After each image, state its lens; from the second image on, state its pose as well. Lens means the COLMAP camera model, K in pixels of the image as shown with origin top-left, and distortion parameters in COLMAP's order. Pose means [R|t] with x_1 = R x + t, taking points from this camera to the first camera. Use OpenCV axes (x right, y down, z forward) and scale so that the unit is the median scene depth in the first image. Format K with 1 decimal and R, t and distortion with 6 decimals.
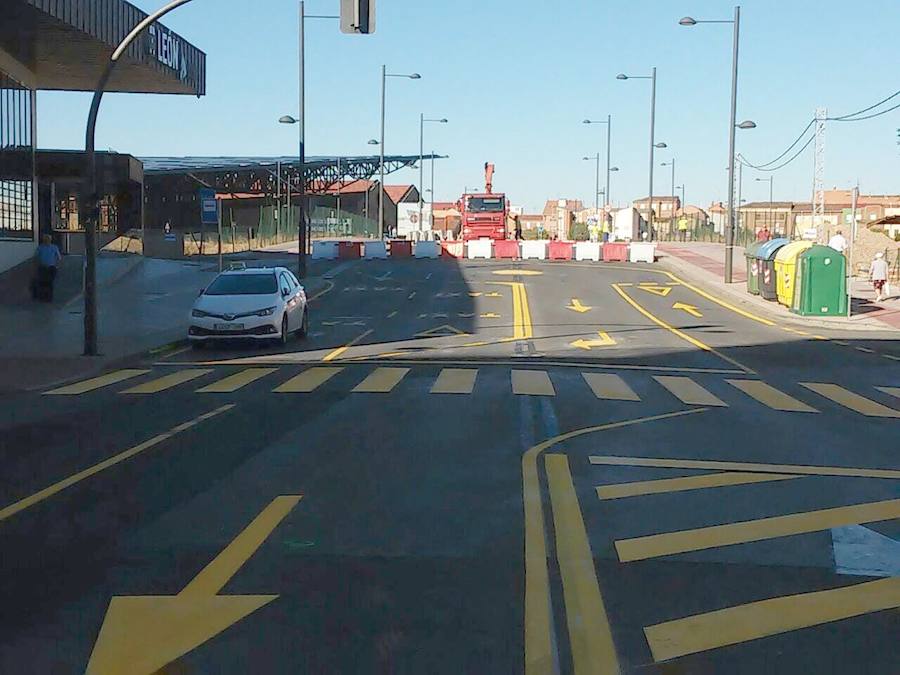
lens RADIAL K [[1354.9, 0, 450.0], [0, 1354.9, 337.5], [0, 0, 1]] dist [0.009462, 0.023820]
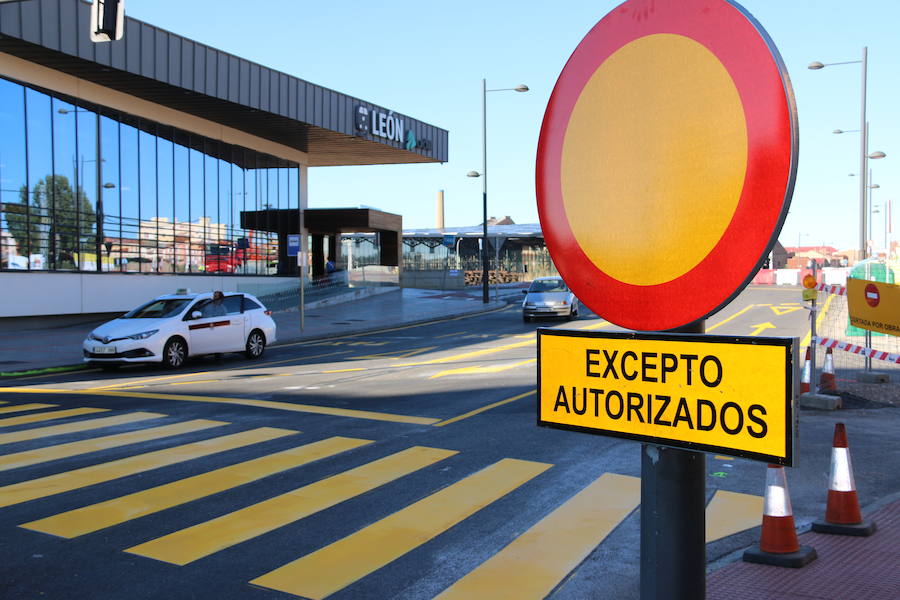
lens RADIAL K [[931.8, 0, 481.8], [0, 931.8, 298.4], [0, 0, 1]] dist [-0.095659, 0.358563]
pose [[0.941895, -0.011774, -0.335702, 0.314829], [-0.004467, 0.998858, -0.047567, -0.013699], [0.335878, 0.046303, 0.940767, 0.387148]]
